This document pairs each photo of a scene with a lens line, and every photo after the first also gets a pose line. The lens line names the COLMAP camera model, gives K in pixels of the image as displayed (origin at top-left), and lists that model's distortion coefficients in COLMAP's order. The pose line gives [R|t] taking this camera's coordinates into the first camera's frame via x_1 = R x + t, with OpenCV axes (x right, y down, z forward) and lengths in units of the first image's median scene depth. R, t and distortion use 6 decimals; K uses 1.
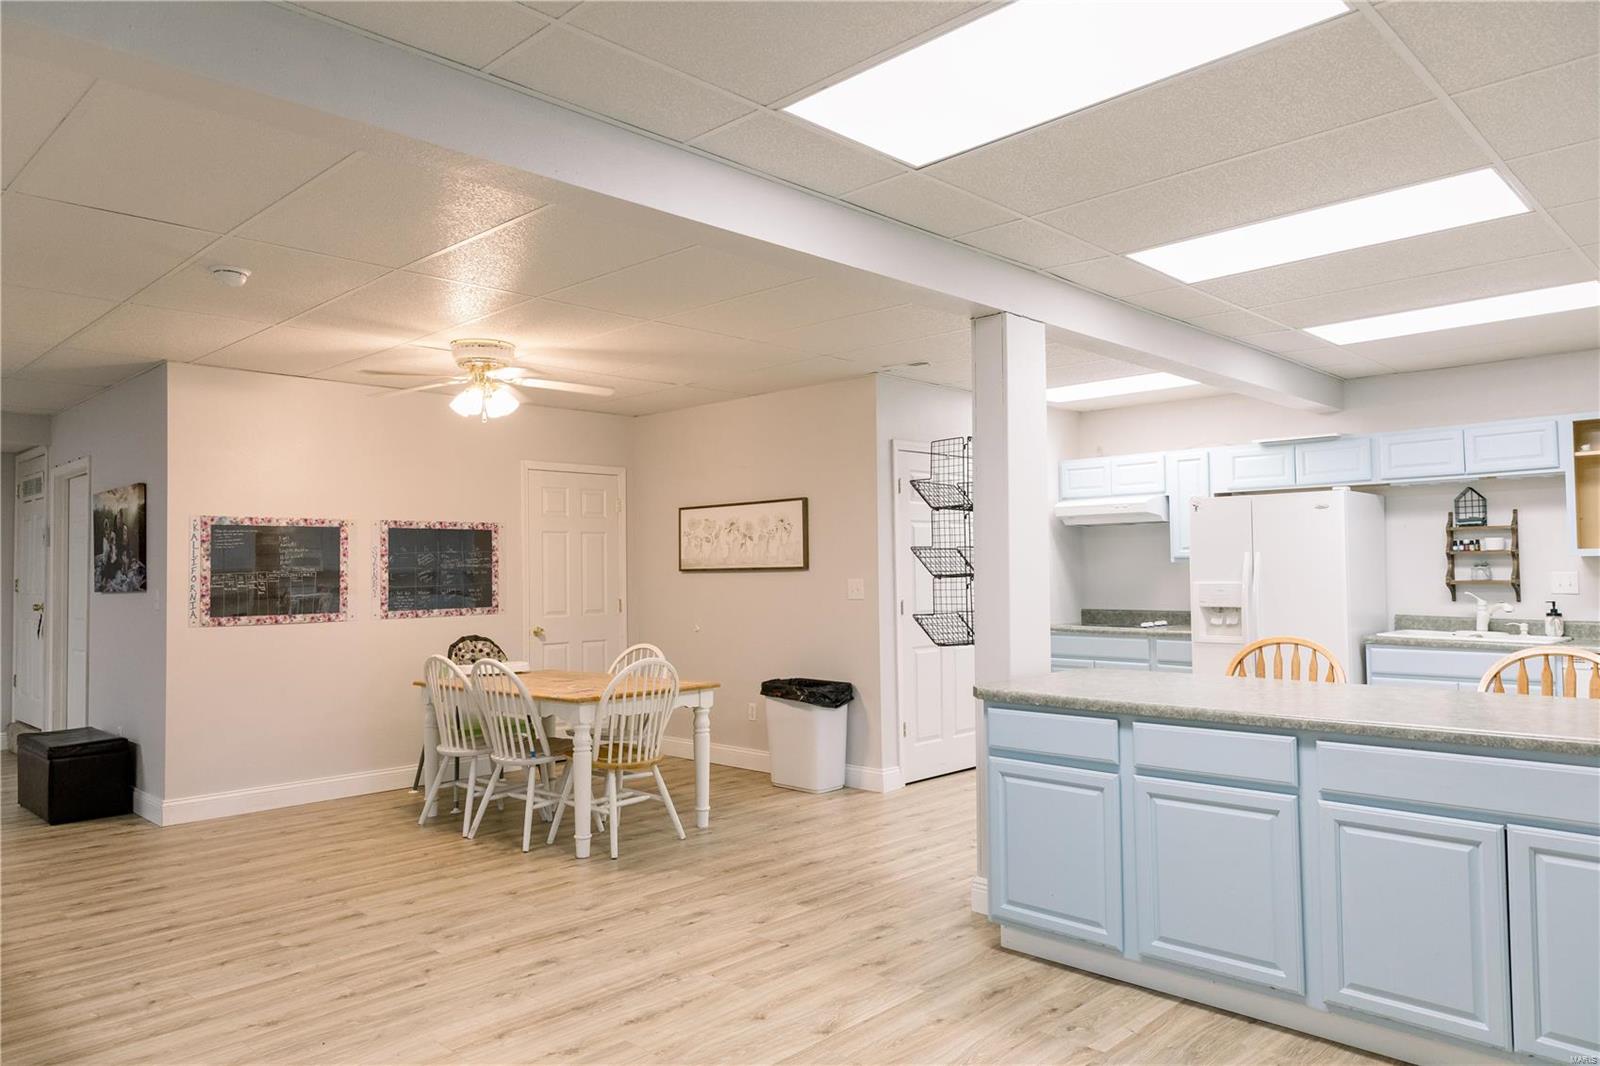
lens RADIAL K [[1068.3, 0, 803.7], [0, 1068.3, 536.2], [0, 0, 1]] dist [0.020304, -0.008814]
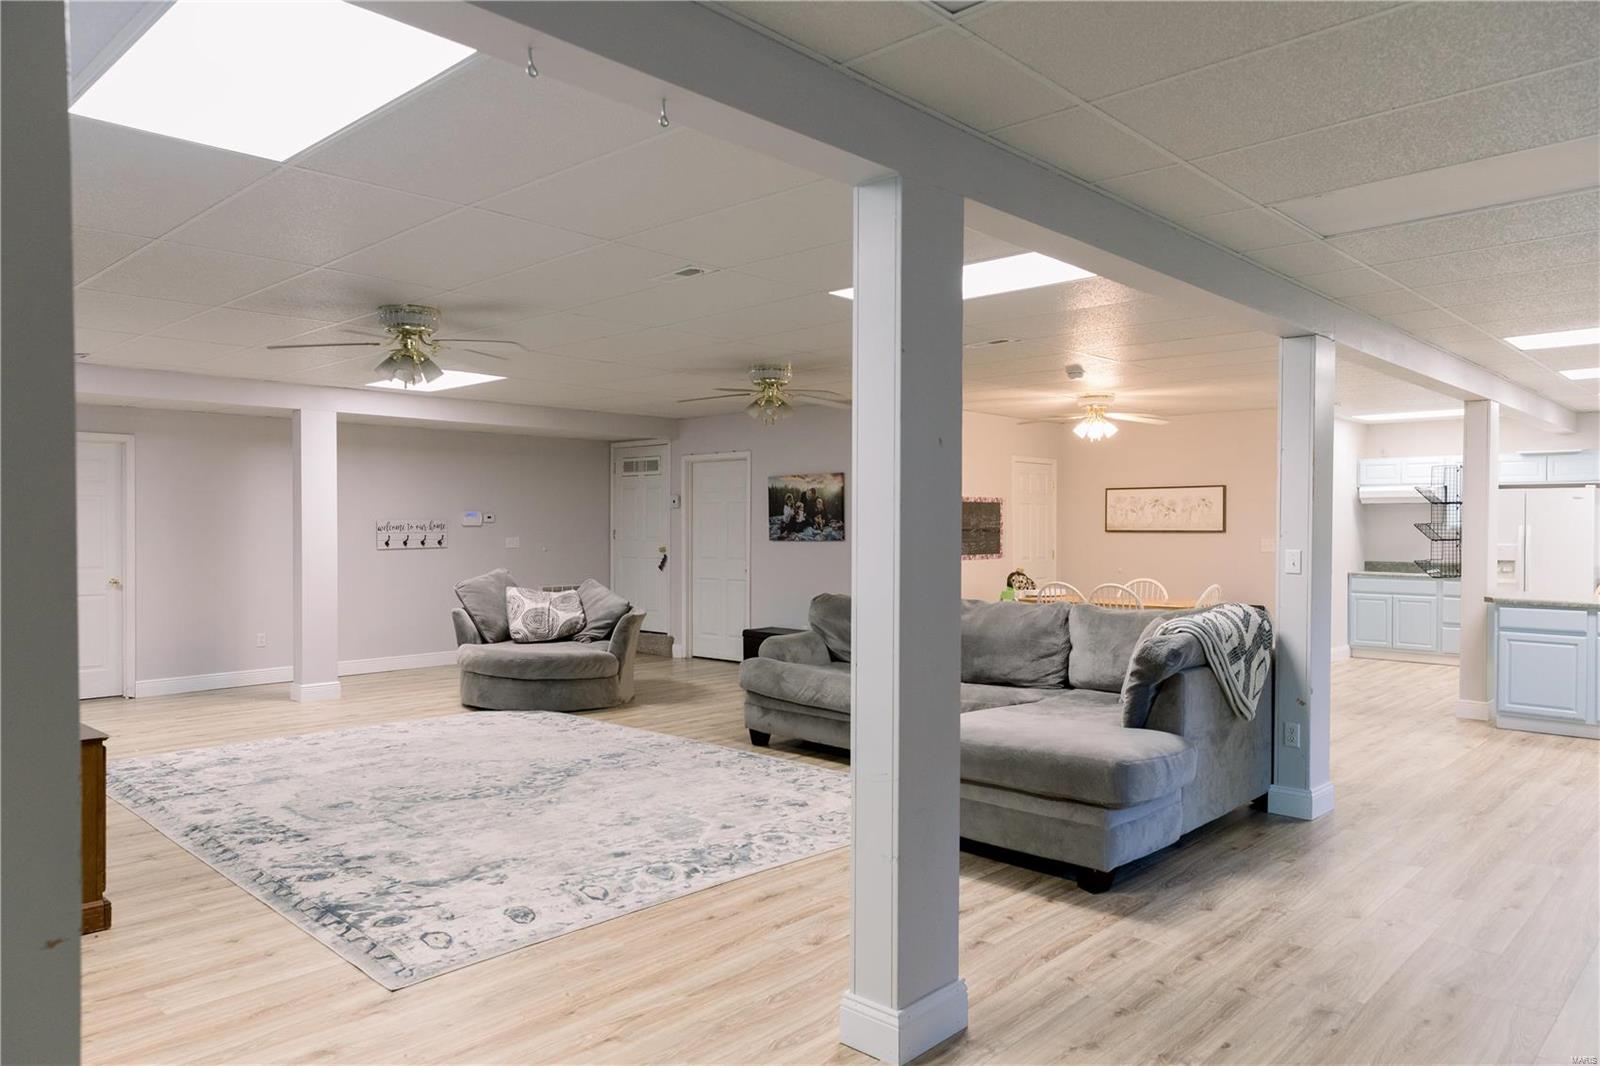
lens RADIAL K [[1068.3, 0, 797.6], [0, 1068.3, 537.6], [0, 0, 1]] dist [0.020304, -0.008814]
pose [[0.999755, 0.013576, 0.017510, -0.637277], [-0.014347, 0.998897, 0.044713, -0.020856], [-0.016883, -0.044953, 0.998846, -0.526985]]
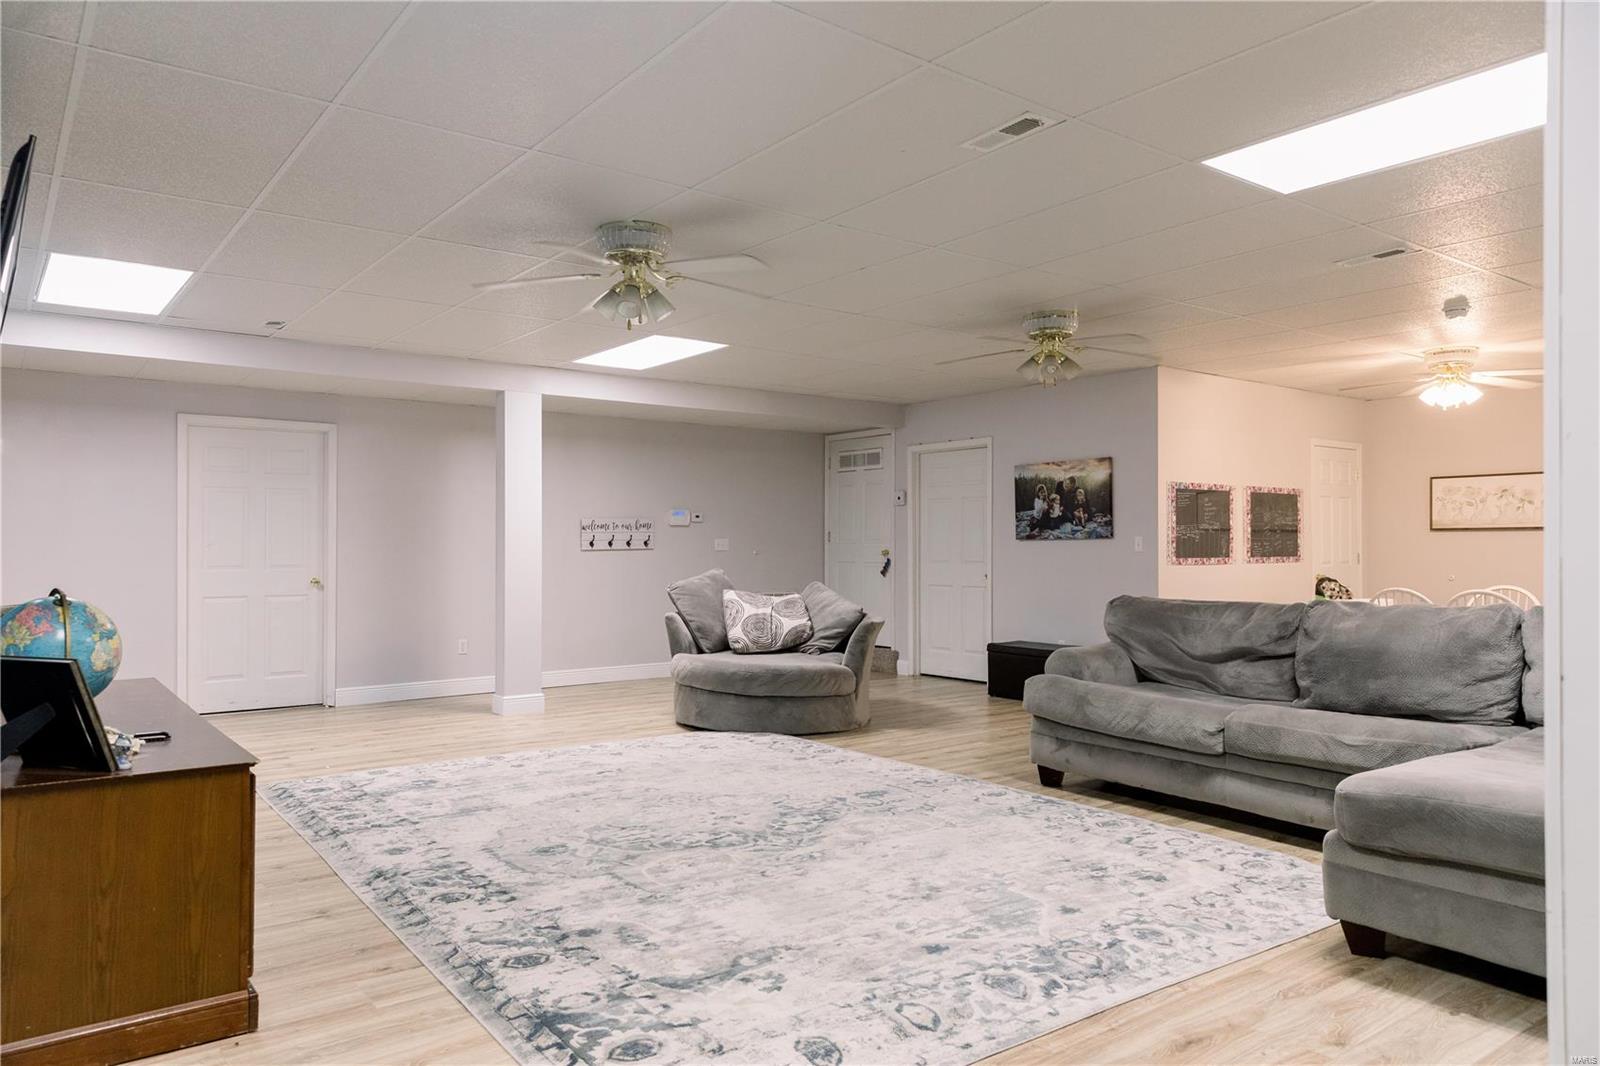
lens RADIAL K [[1068.3, 0, 796.7], [0, 1068.3, 536.0], [0, 0, 1]] dist [0.020304, -0.008814]
pose [[0.989217, 0.010680, -0.146069, -0.724764], [-0.007069, 0.999657, 0.025216, 0.015997], [0.146289, -0.023912, 0.988953, -0.337273]]
